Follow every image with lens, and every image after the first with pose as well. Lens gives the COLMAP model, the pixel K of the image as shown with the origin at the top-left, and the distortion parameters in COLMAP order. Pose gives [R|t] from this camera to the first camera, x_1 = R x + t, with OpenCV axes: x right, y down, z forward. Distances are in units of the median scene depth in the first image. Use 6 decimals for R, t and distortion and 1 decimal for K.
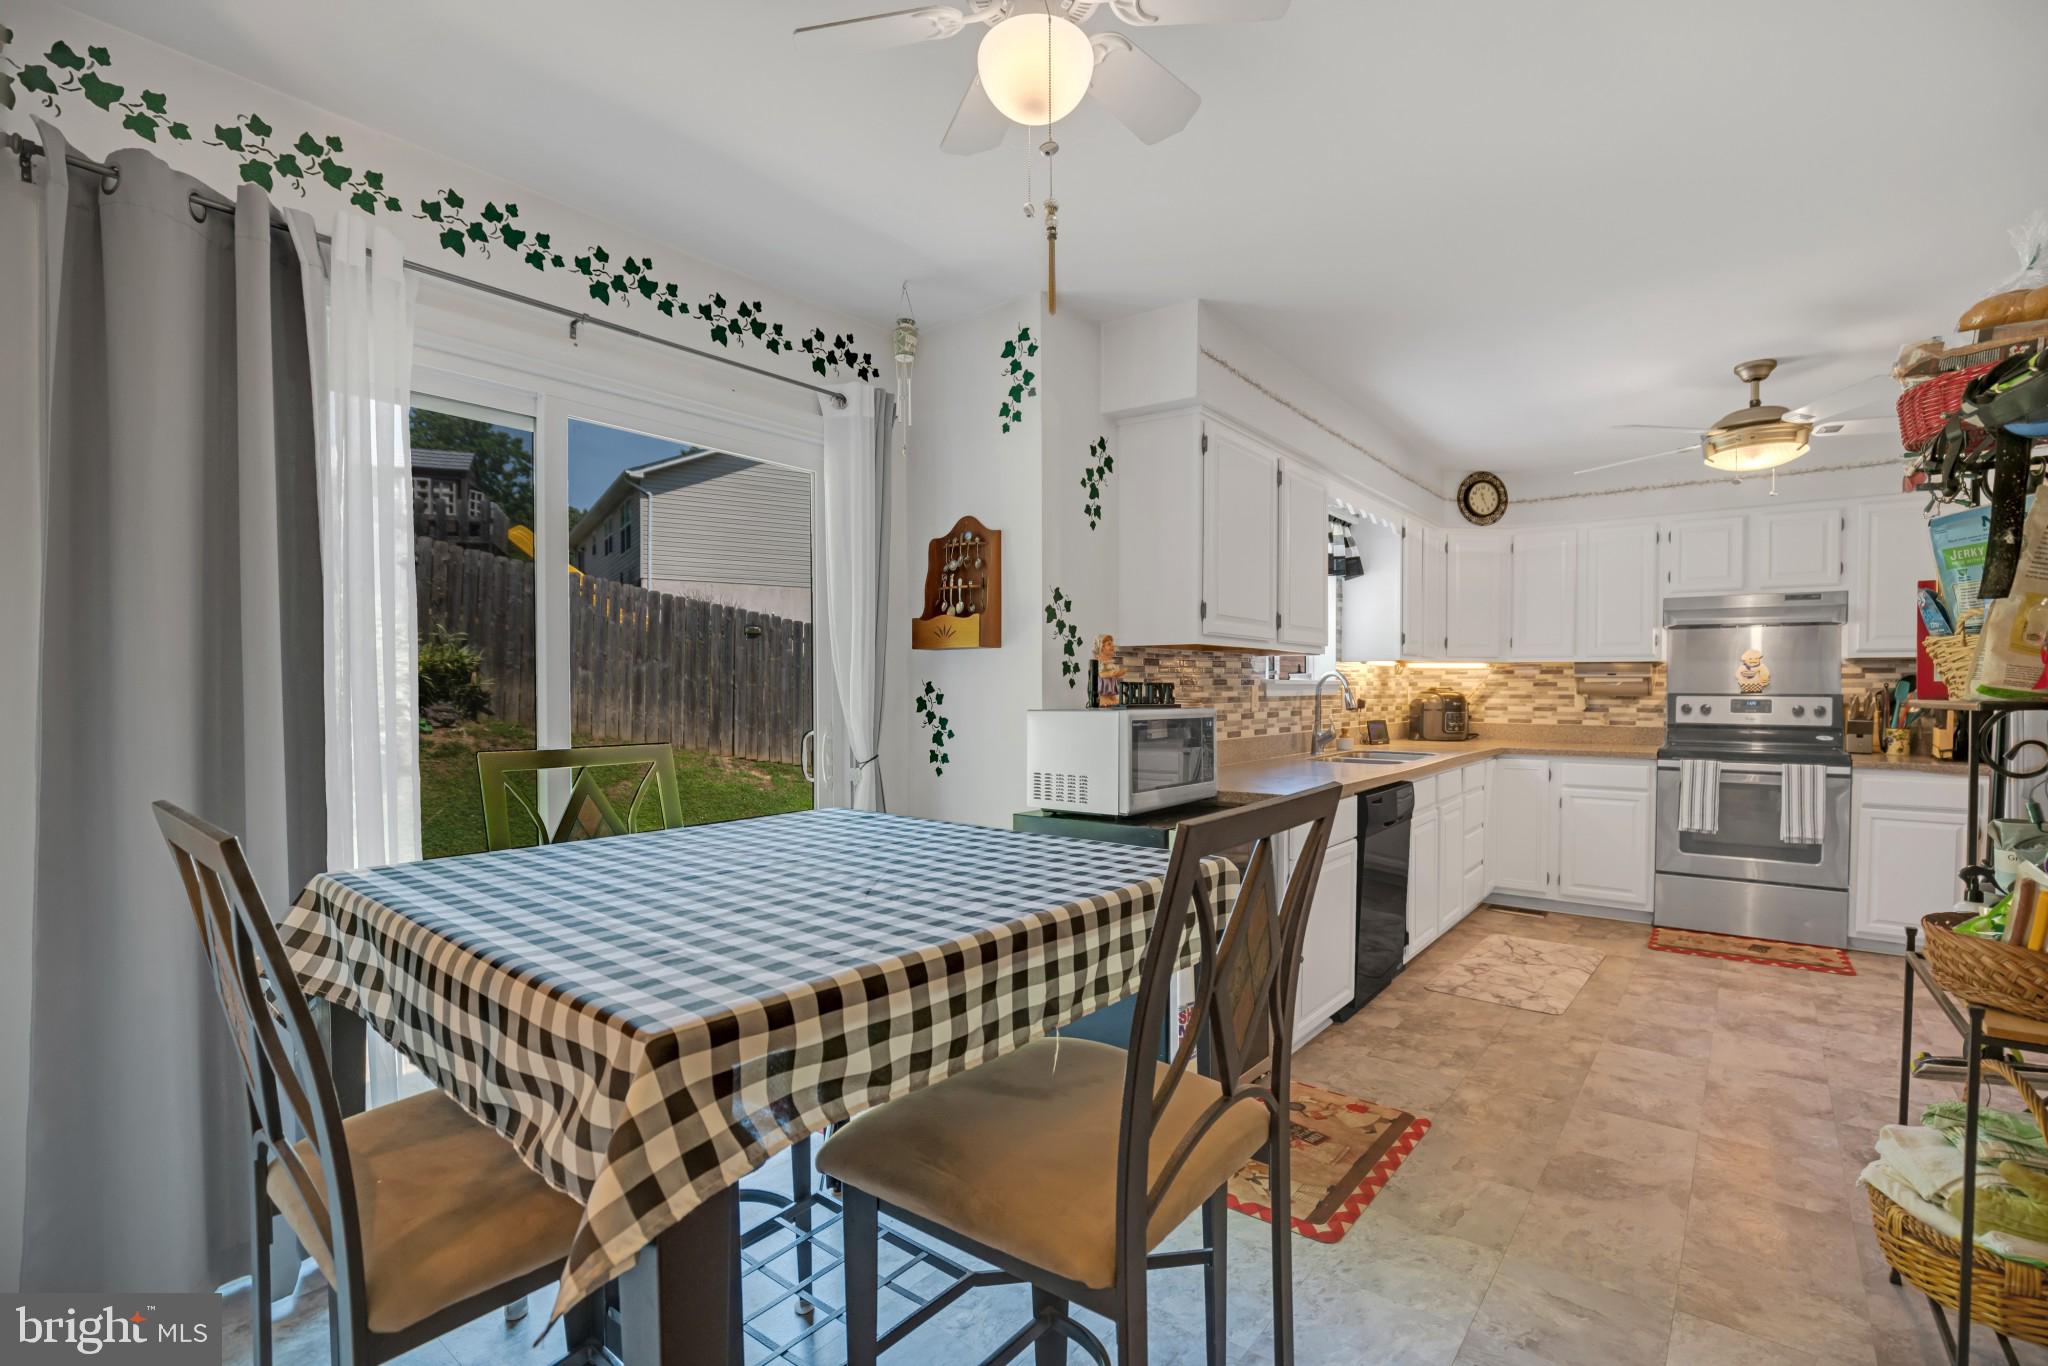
lens RADIAL K [[931.5, 0, 1032.0], [0, 931.5, 706.6], [0, 0, 1]] dist [-0.030725, 0.000342]
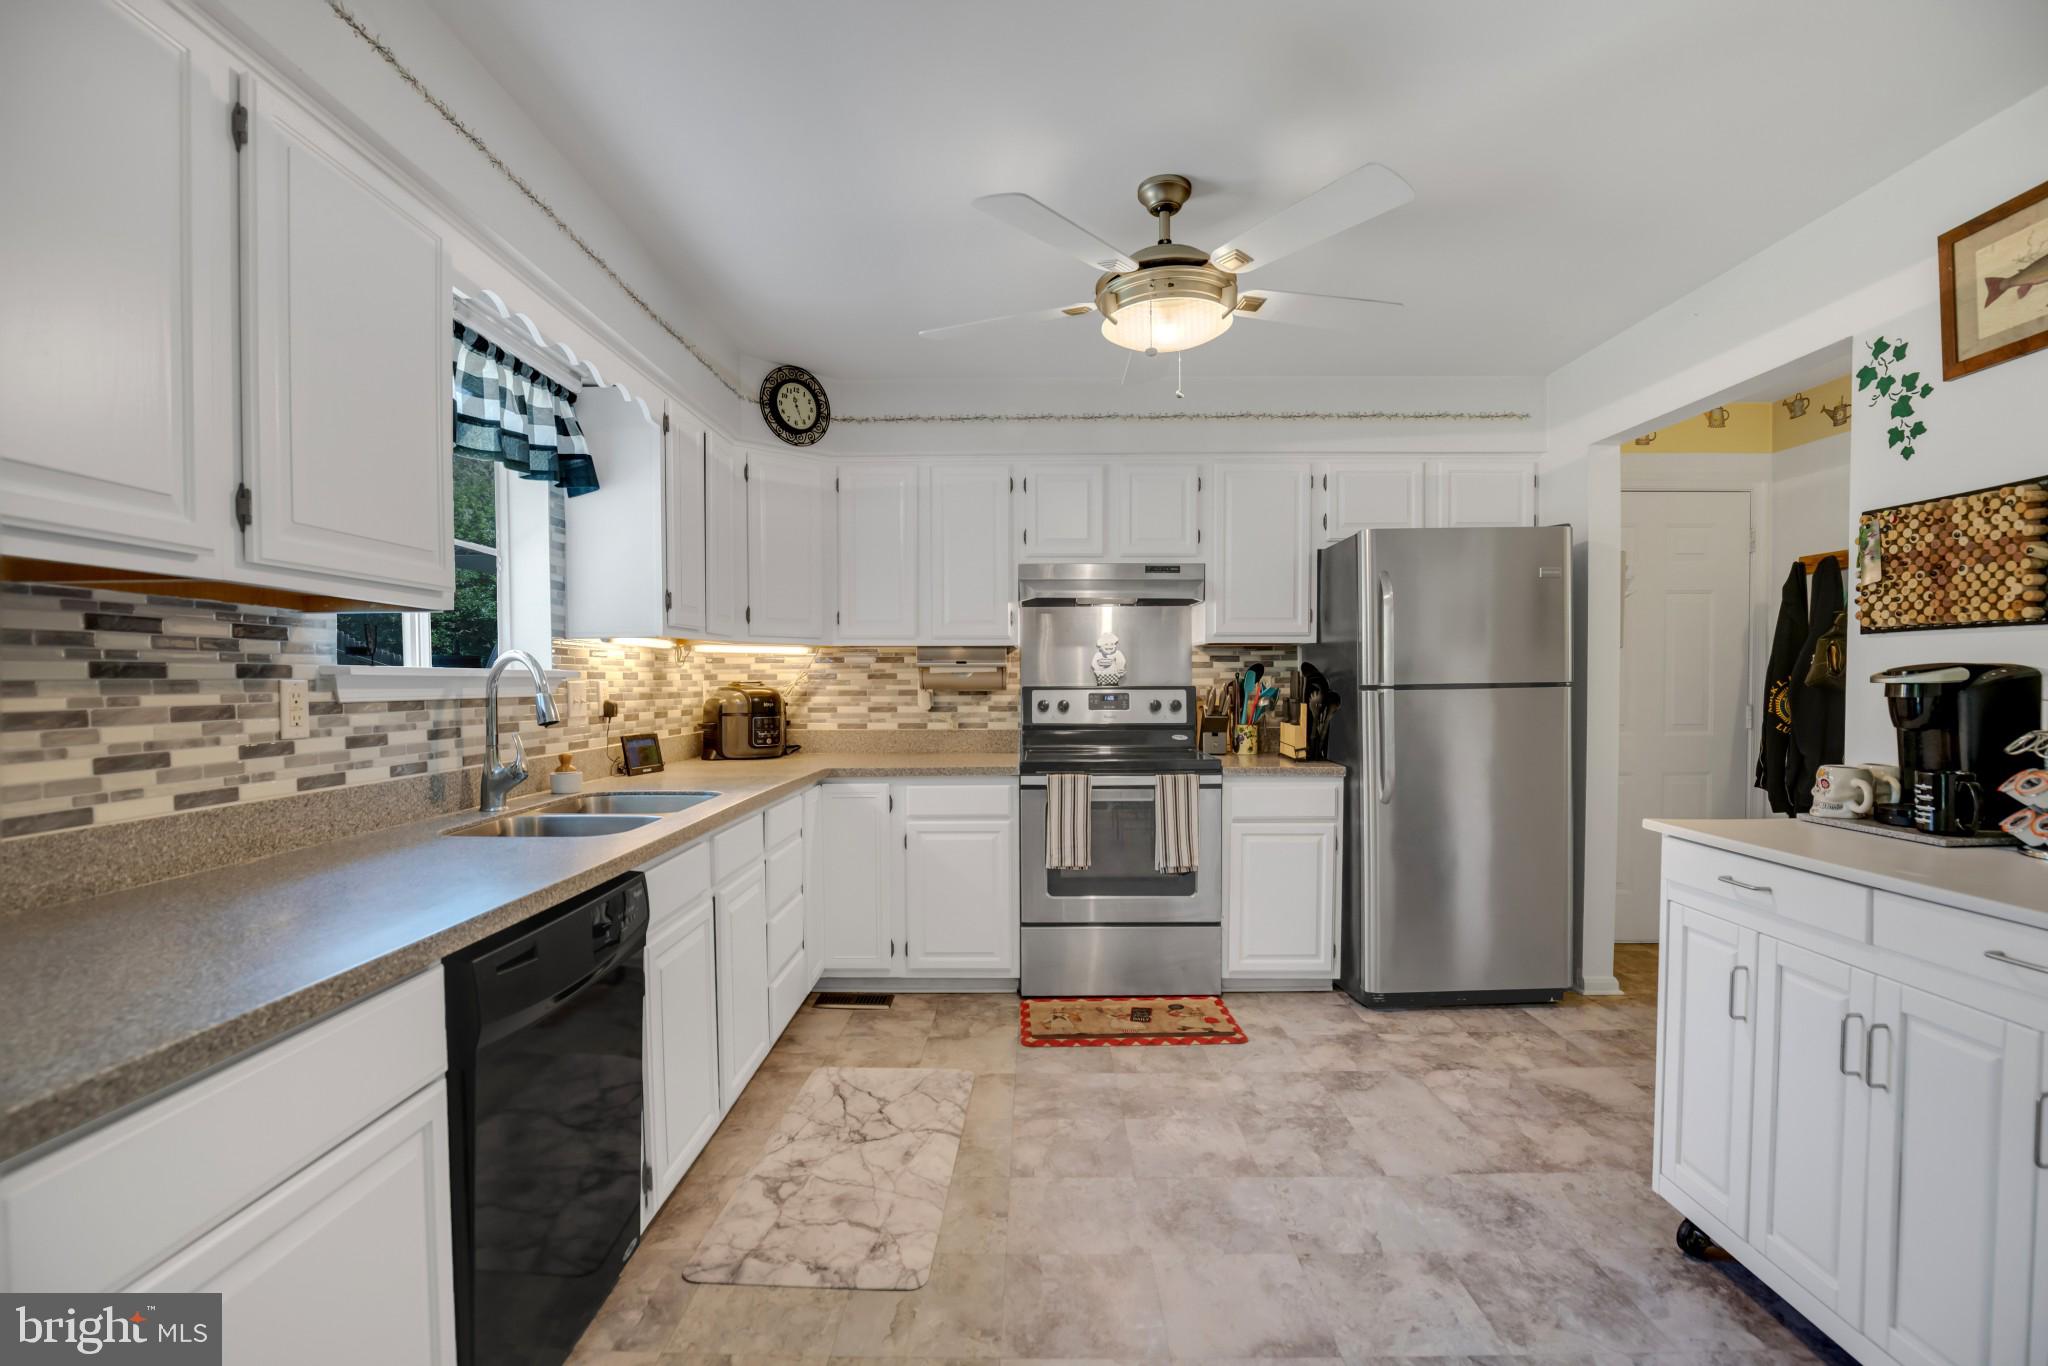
lens RADIAL K [[931.5, 0, 1032.0], [0, 931.5, 706.6], [0, 0, 1]] dist [-0.030725, 0.000342]
pose [[0.786775, -0.022042, 0.616846, 0.221214], [0.019160, 0.999753, 0.011286, -0.006884], [-0.616942, 0.002940, 0.787003, 0.395023]]
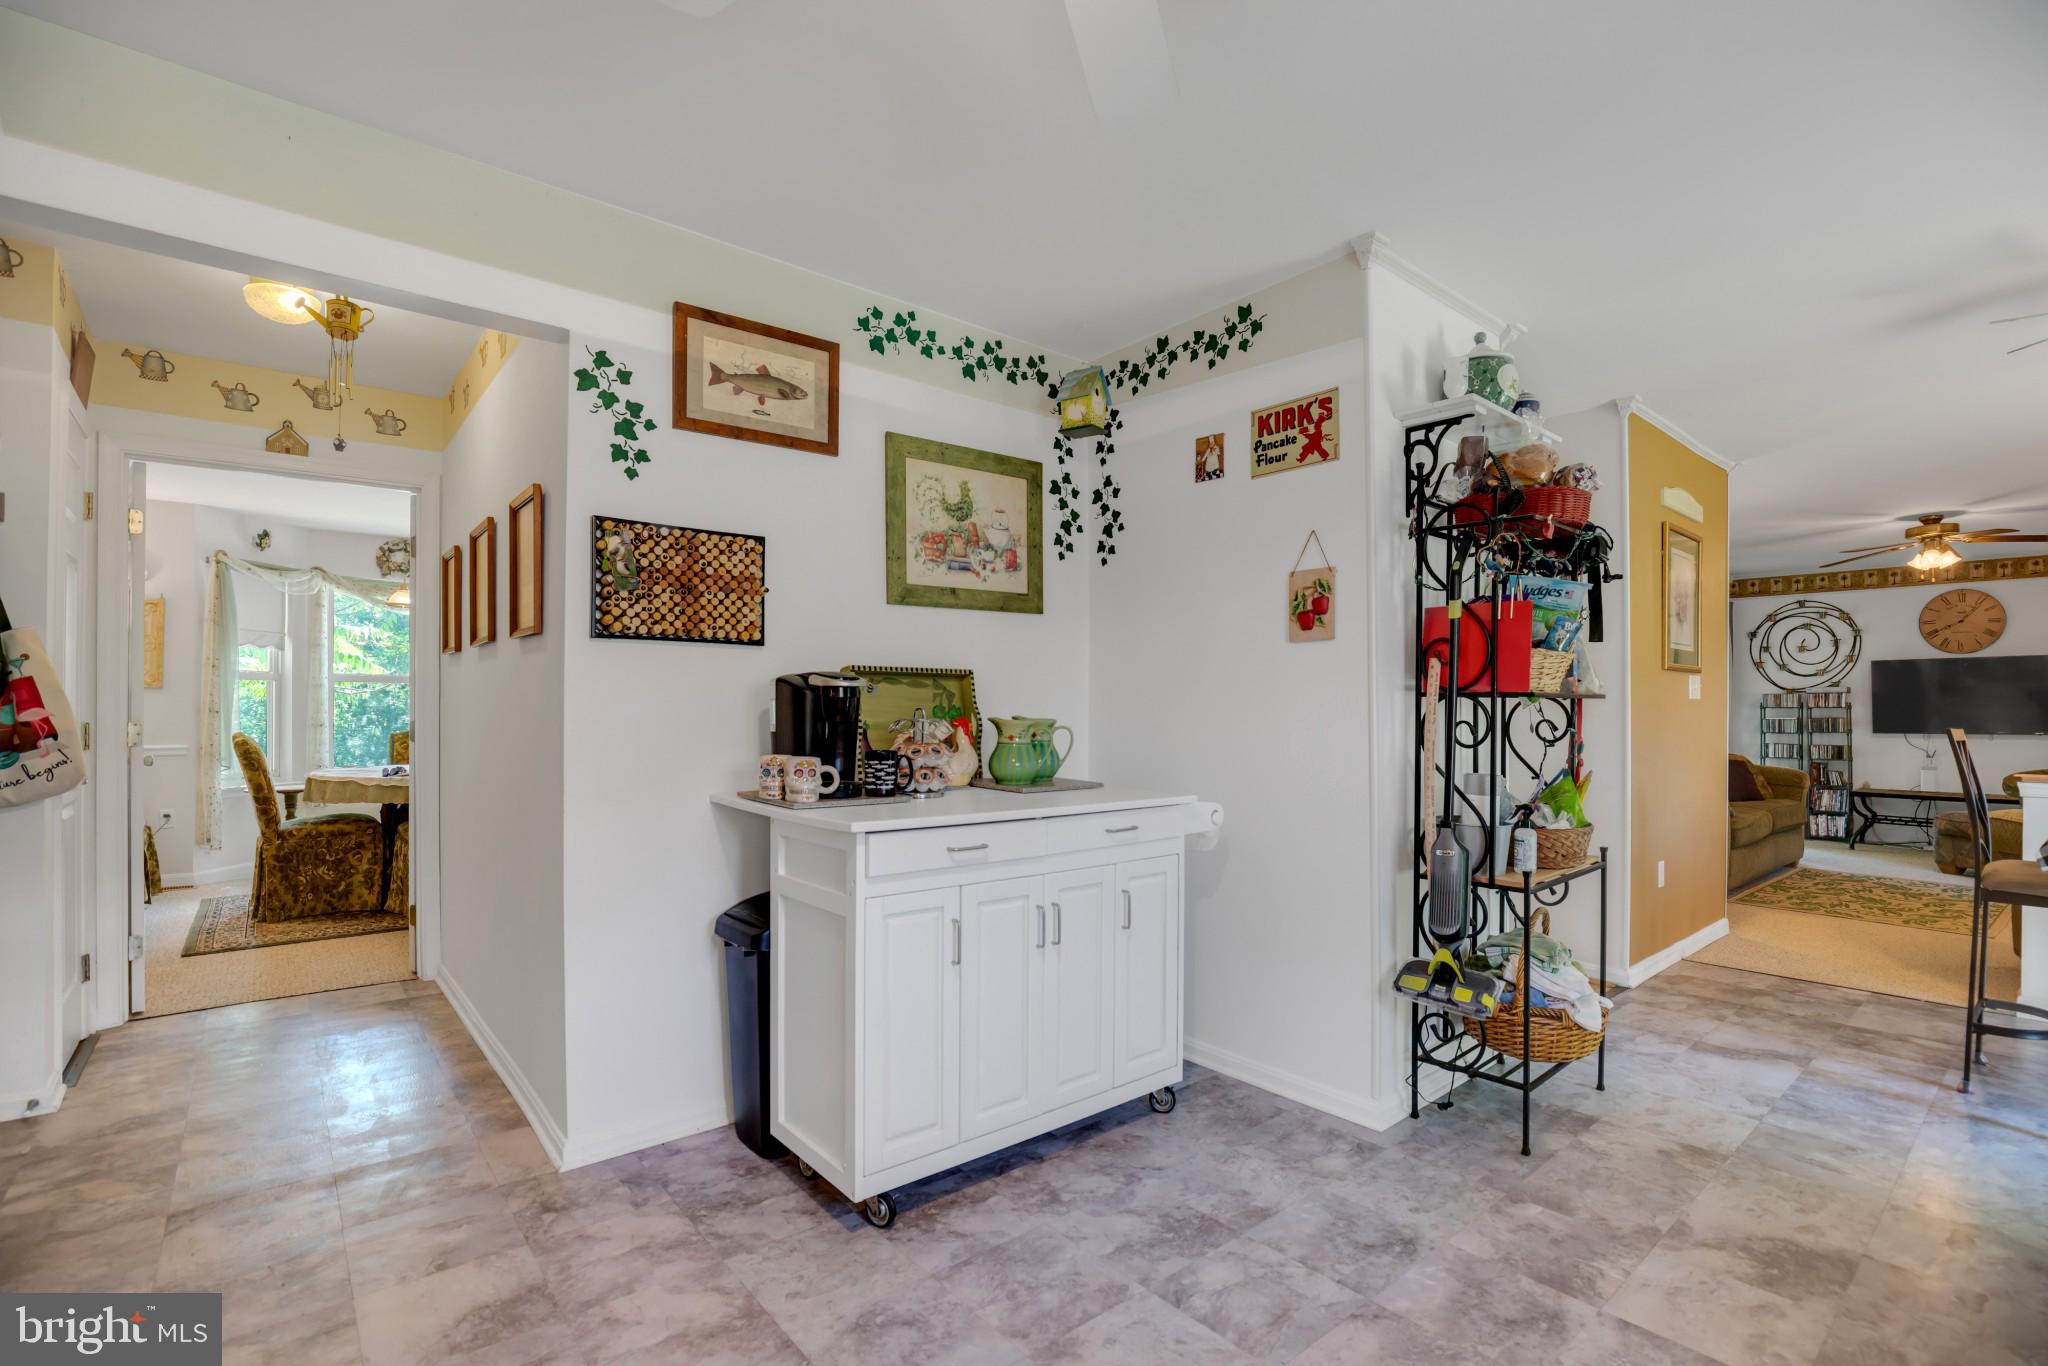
lens RADIAL K [[931.5, 0, 1032.0], [0, 931.5, 706.6], [0, 0, 1]] dist [-0.030725, 0.000342]
pose [[-0.979511, 0.000130, 0.201390, 0.544373], [0.002917, 0.999904, 0.013545, -0.000749], [-0.201369, 0.013855, -0.979418, 0.940697]]
